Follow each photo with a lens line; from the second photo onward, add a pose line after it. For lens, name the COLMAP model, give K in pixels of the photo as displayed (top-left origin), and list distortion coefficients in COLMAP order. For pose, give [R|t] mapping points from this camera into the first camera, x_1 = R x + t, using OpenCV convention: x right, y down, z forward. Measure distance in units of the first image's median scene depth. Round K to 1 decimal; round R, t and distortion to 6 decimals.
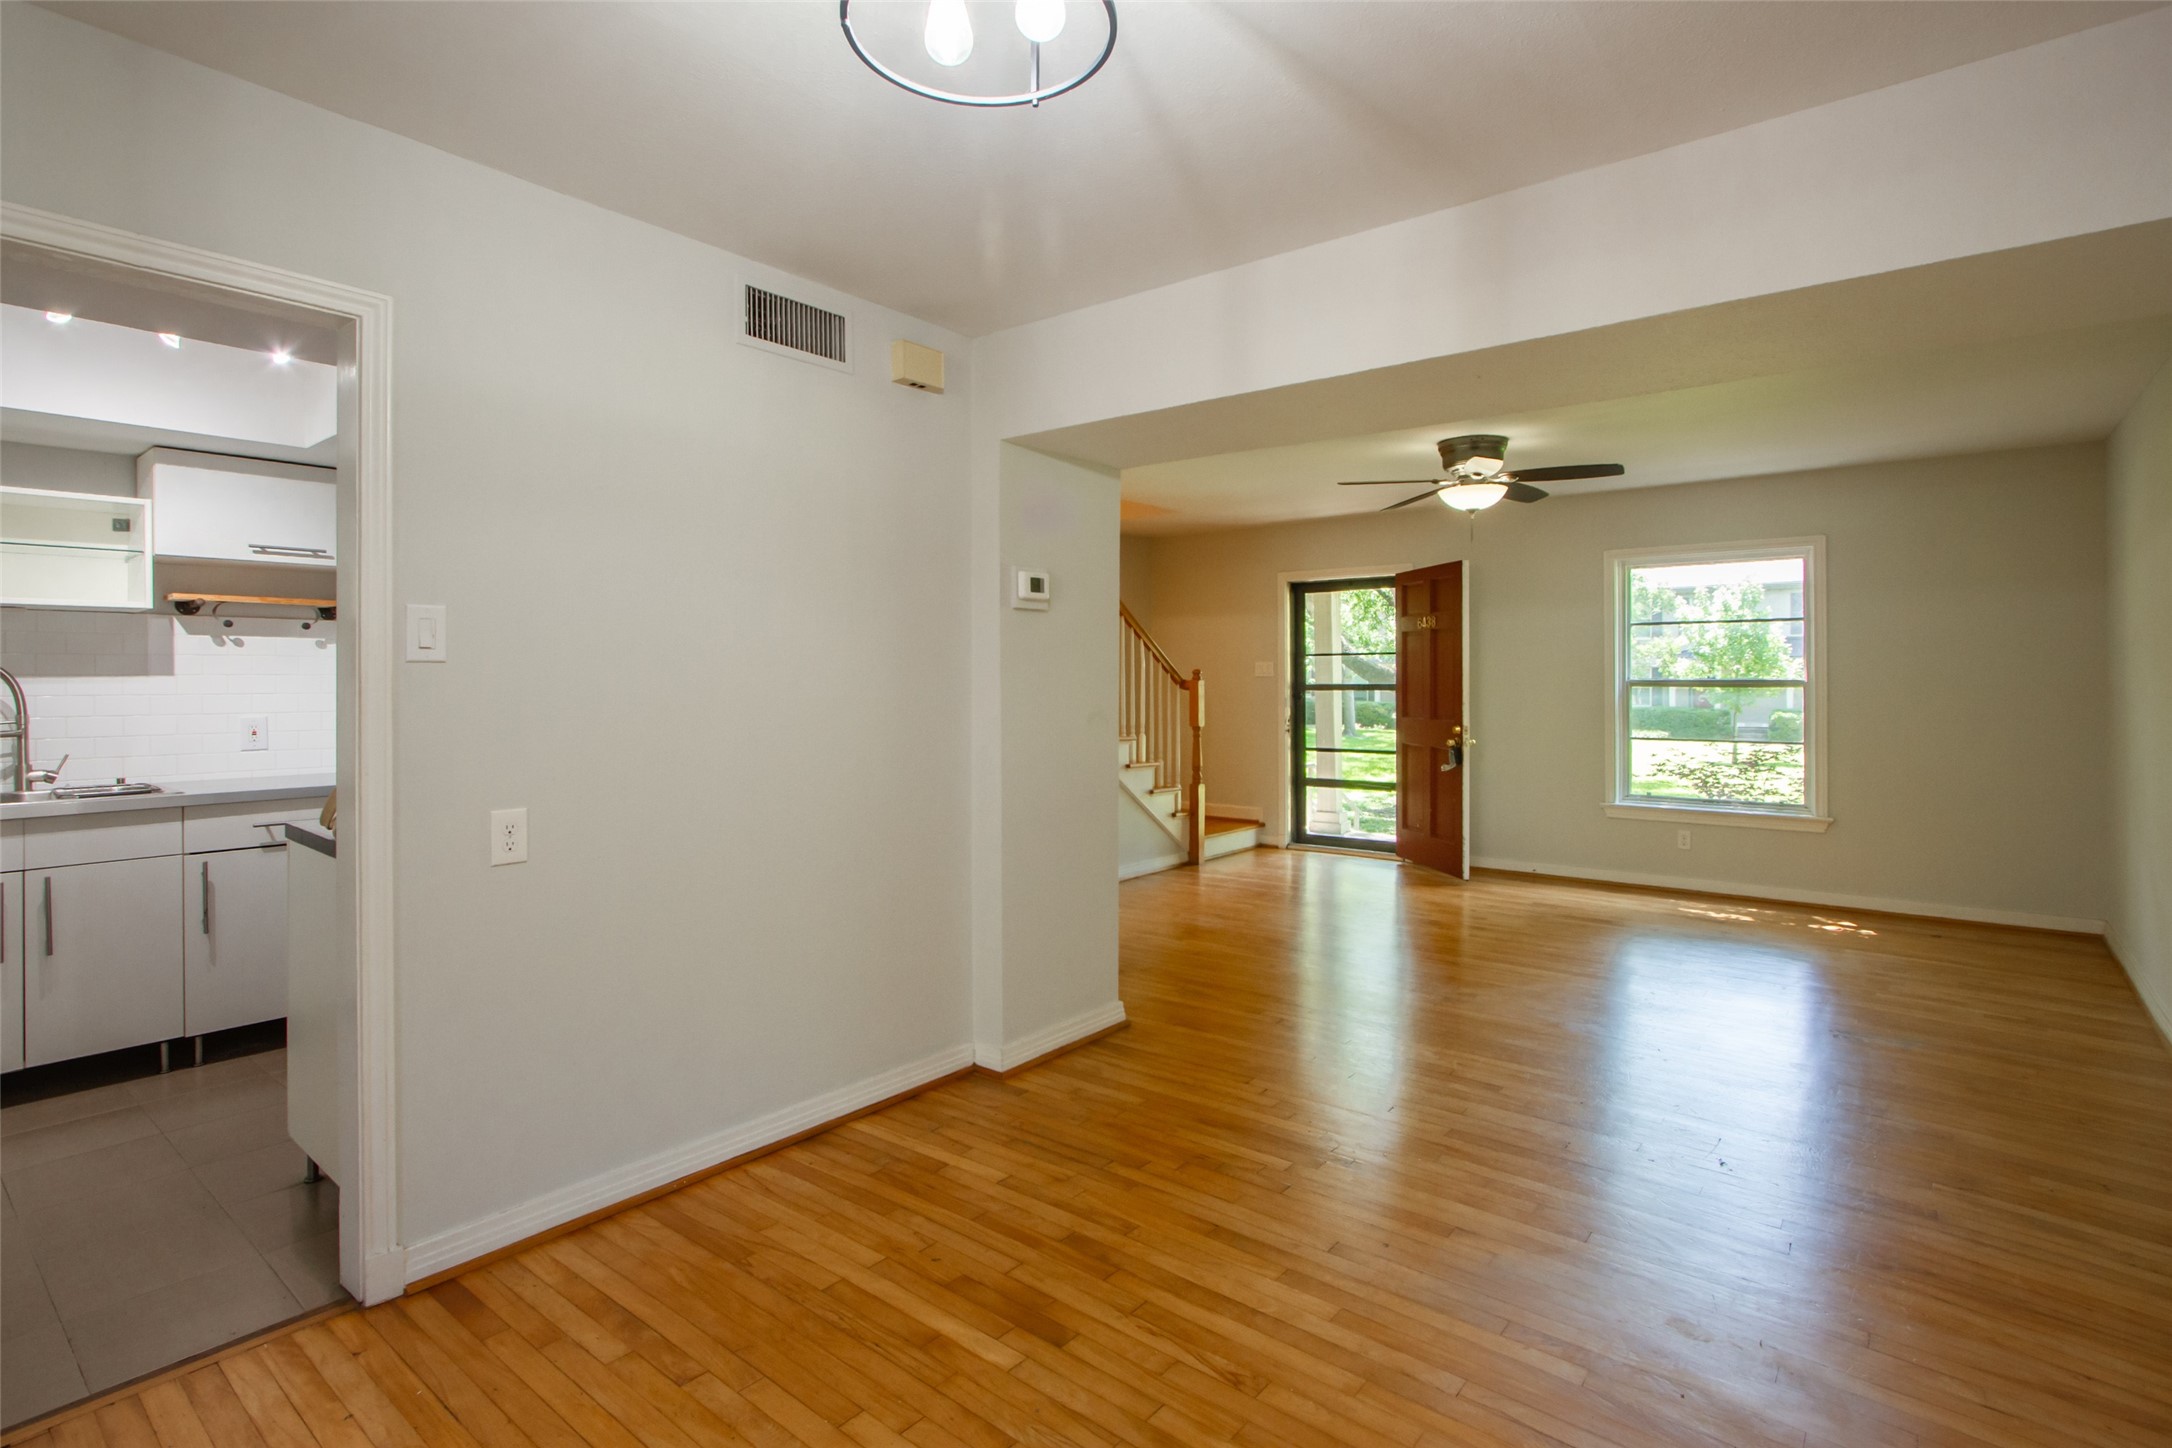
lens RADIAL K [[1046.5, 0, 1074.2], [0, 1046.5, 680.0], [0, 0, 1]] dist [-0.002693, 0.001123]
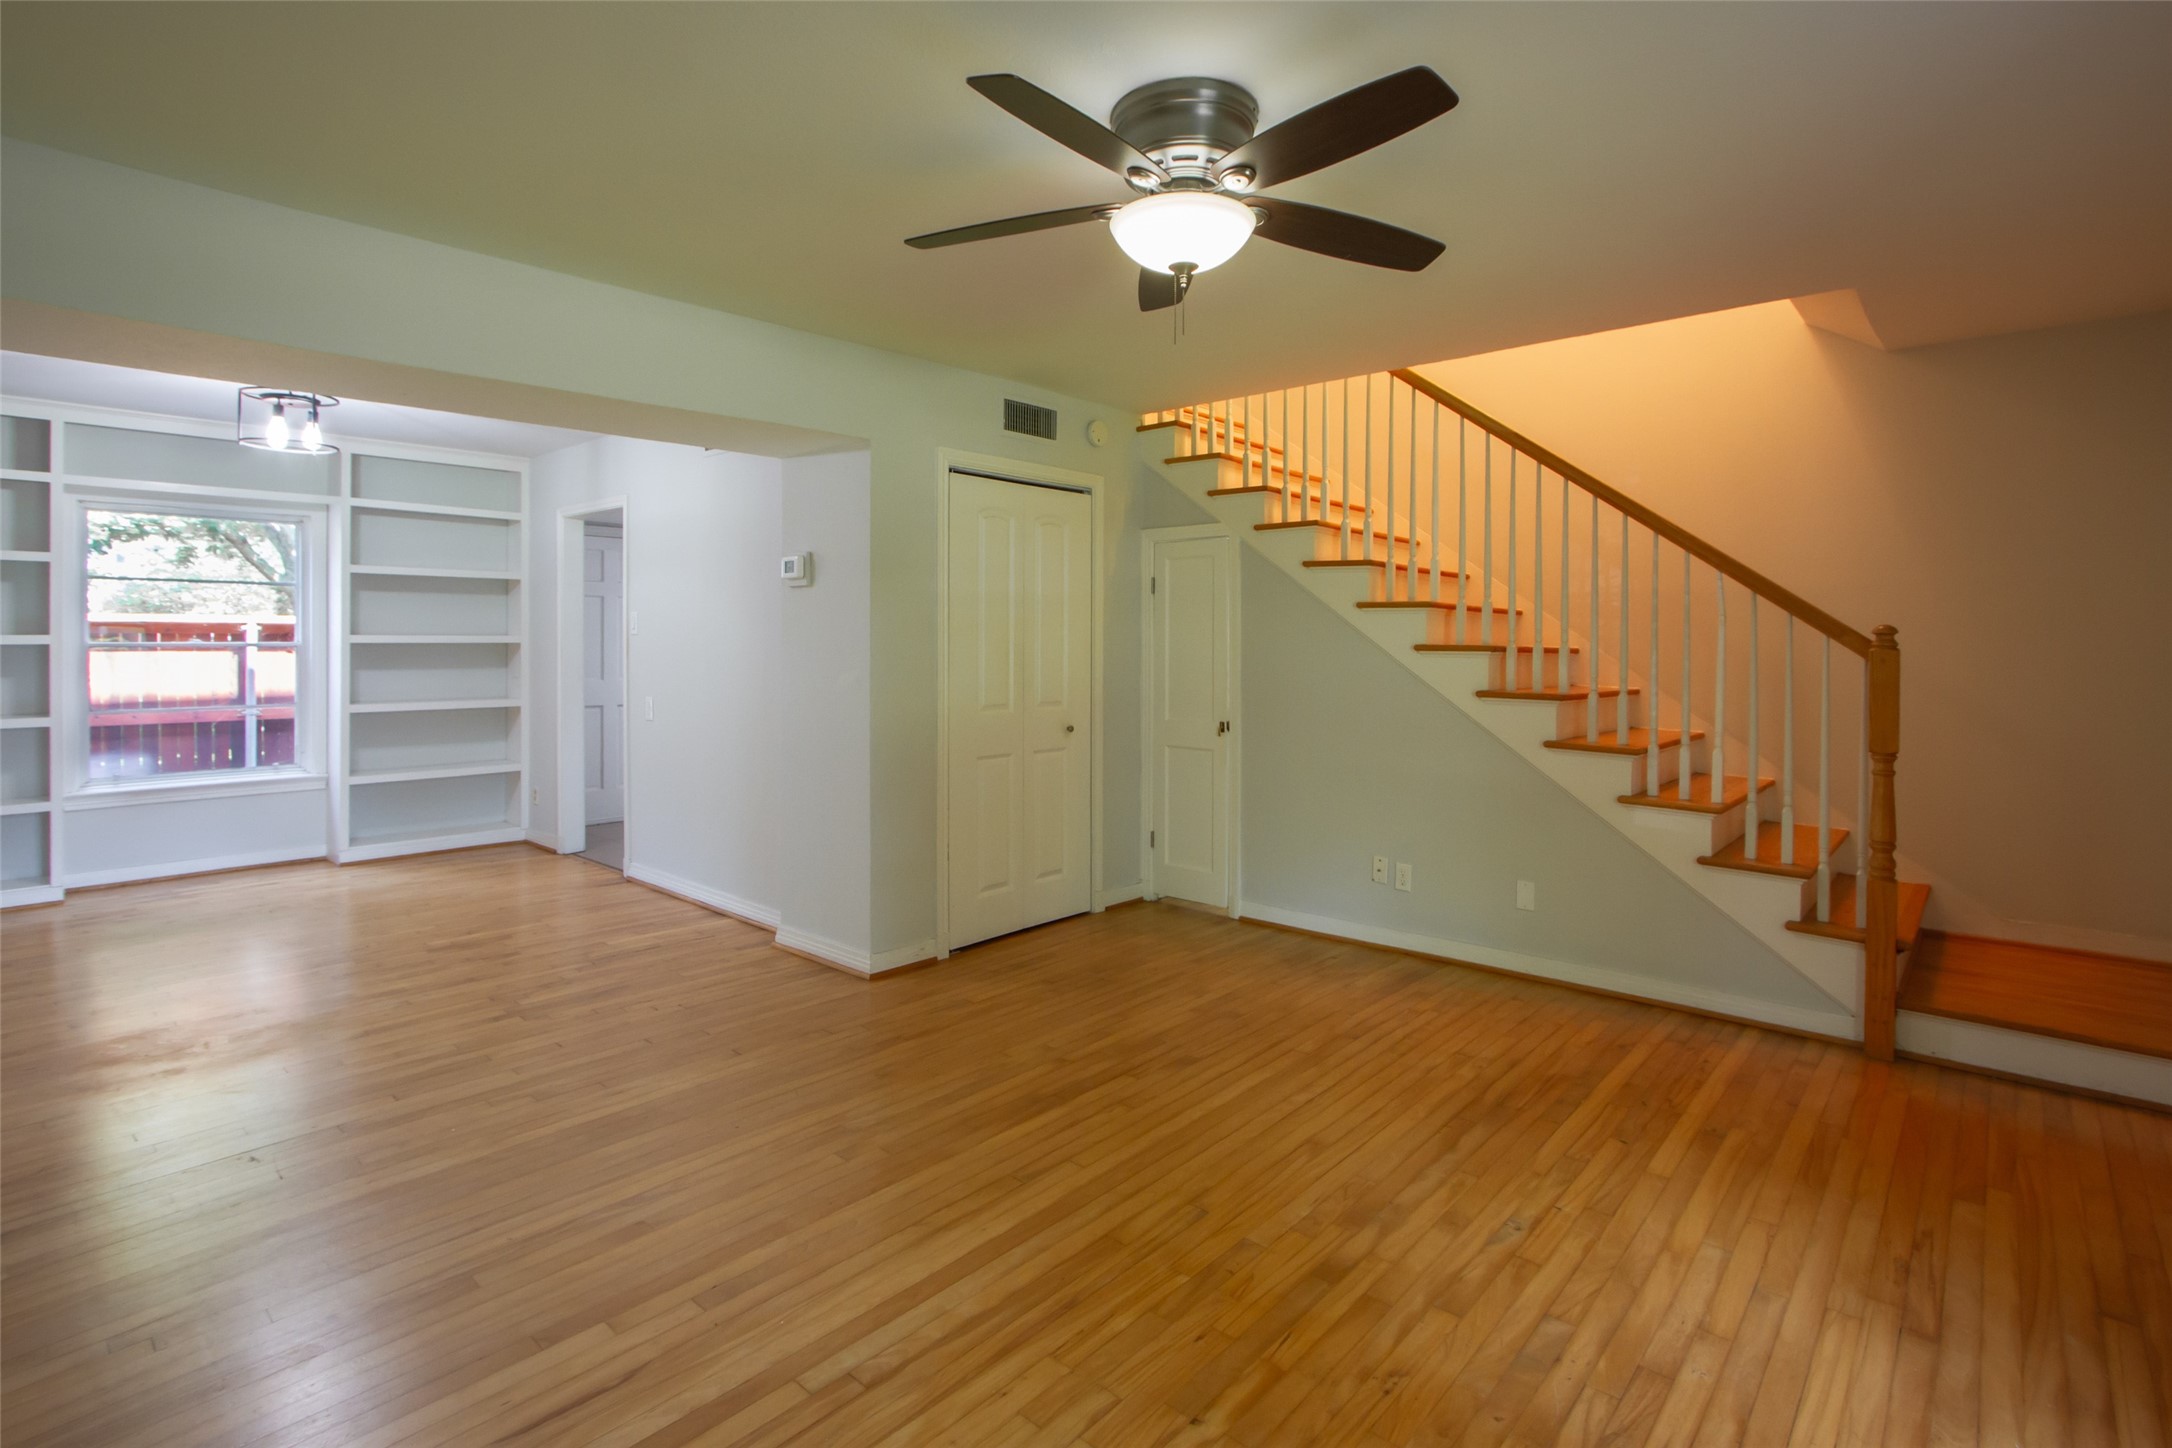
lens RADIAL K [[1046.5, 0, 1086.9], [0, 1046.5, 648.0], [0, 0, 1]] dist [-0.002693, 0.001123]
pose [[-0.039284, 0.001358, -0.999227, 0.604499], [-0.001918, 0.999997, 0.001434, 0.001619], [0.999226, 0.001973, -0.039281, 0.711376]]
